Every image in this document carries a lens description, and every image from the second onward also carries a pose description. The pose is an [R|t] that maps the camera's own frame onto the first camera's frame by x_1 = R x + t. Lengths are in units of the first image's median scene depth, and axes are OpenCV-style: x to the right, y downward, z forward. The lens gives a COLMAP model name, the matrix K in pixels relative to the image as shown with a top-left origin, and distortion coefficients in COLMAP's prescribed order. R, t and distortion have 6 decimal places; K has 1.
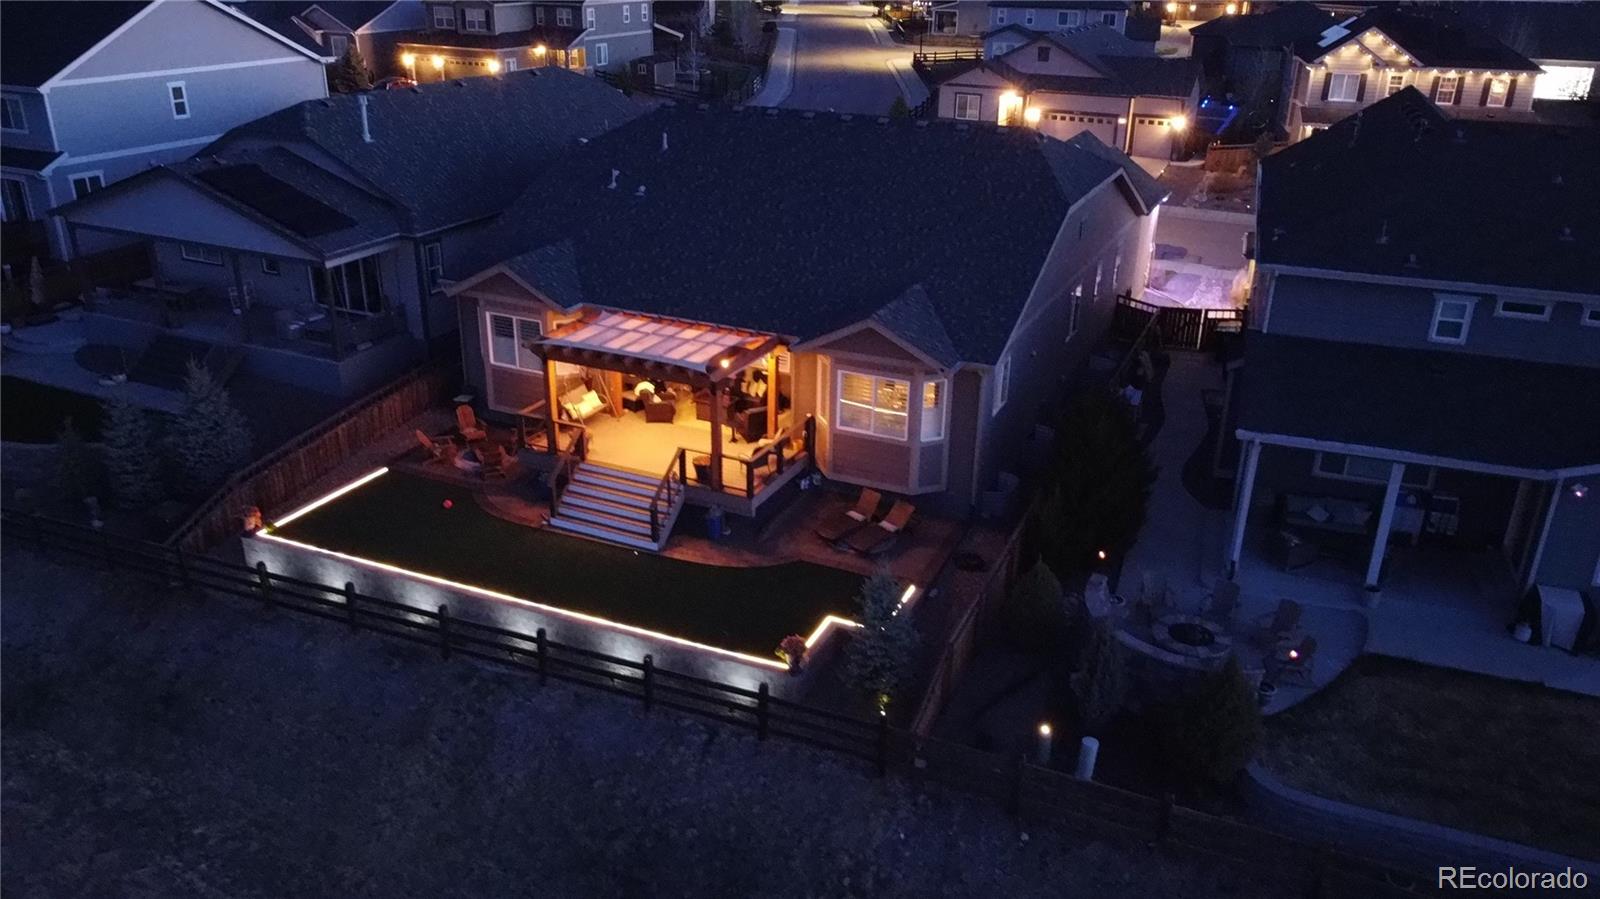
lens RADIAL K [[1204.2, 0, 796.0], [0, 1204.2, 467.5], [0, 0, 1]] dist [0.002756, -0.002061]
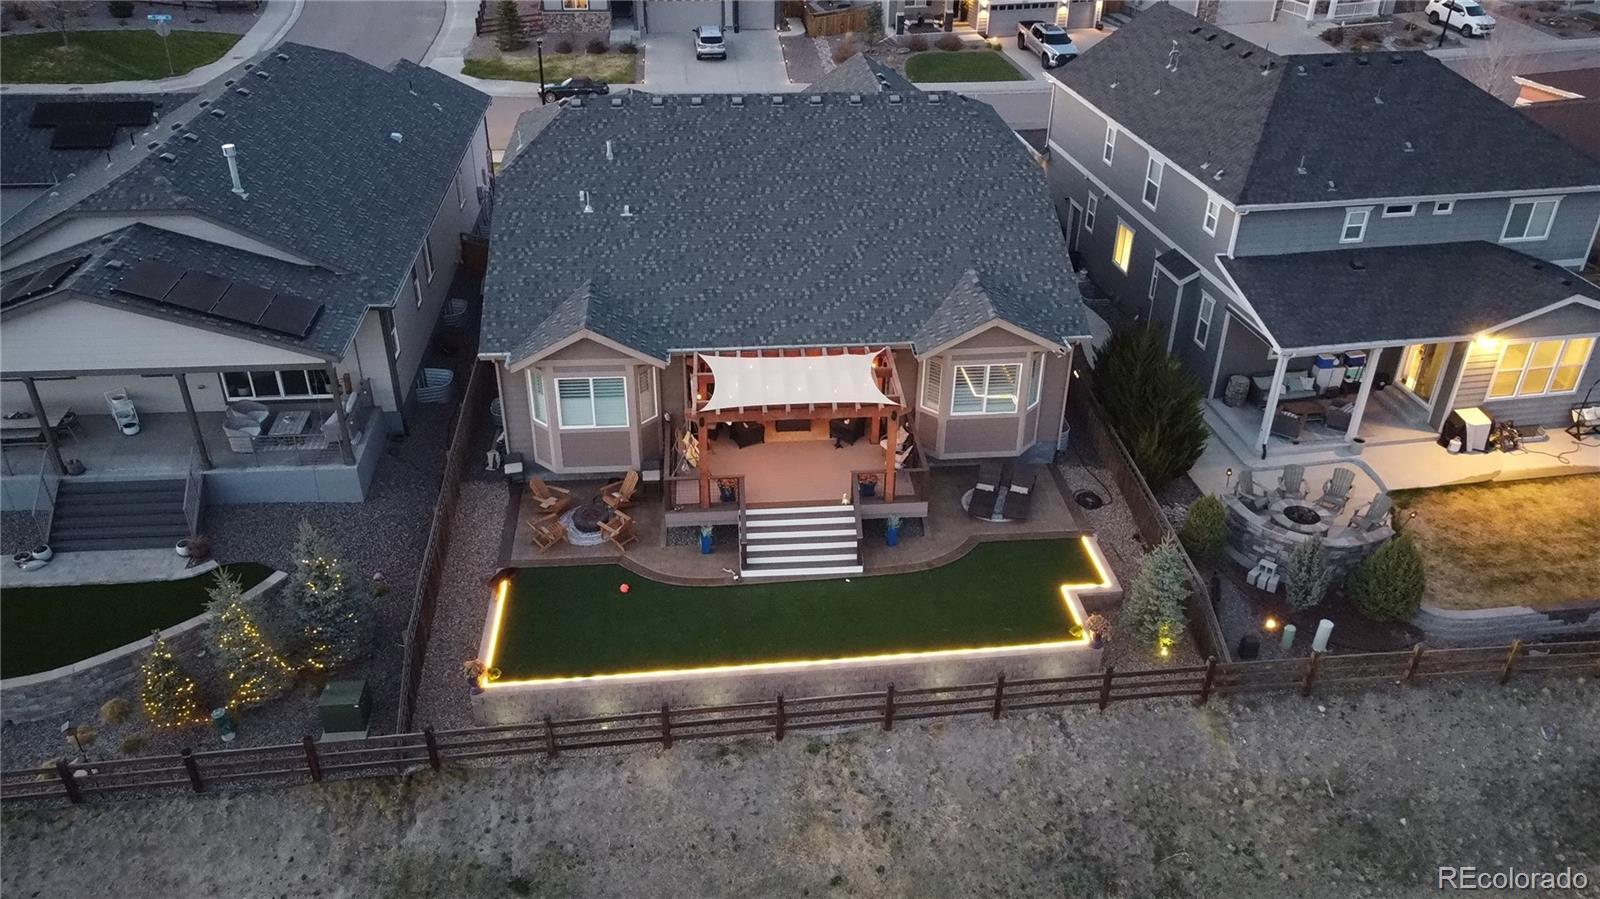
lens RADIAL K [[1204.2, 0, 796.0], [0, 1204.2, 467.5], [0, 0, 1]] dist [0.002756, -0.002061]
pose [[0.865969, -0.269970, 0.420968, -0.521611], [0.205490, 0.959514, 0.192633, -0.210367], [-0.455930, -0.080309, 0.886385, 0.073033]]
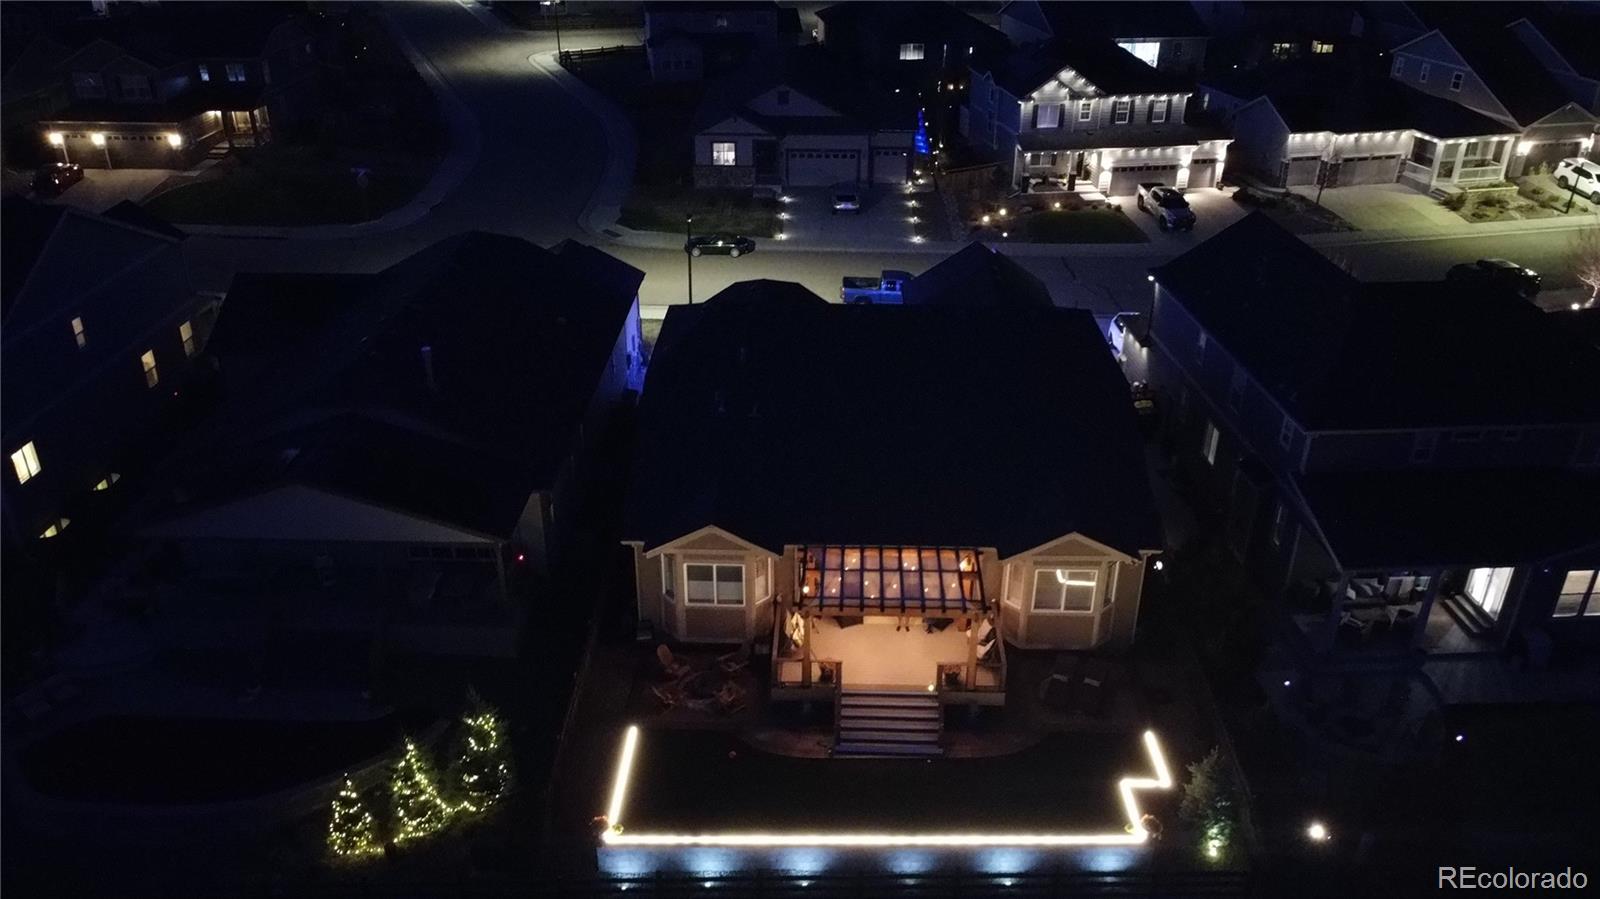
lens RADIAL K [[1204.2, 0, 796.0], [0, 1204.2, 467.5], [0, 0, 1]] dist [0.002756, -0.002061]
pose [[0.917735, -0.198286, 0.344158, -0.534901], [0.171147, 0.979325, 0.107853, -0.322697], [-0.358428, -0.040079, 0.932697, -0.053671]]
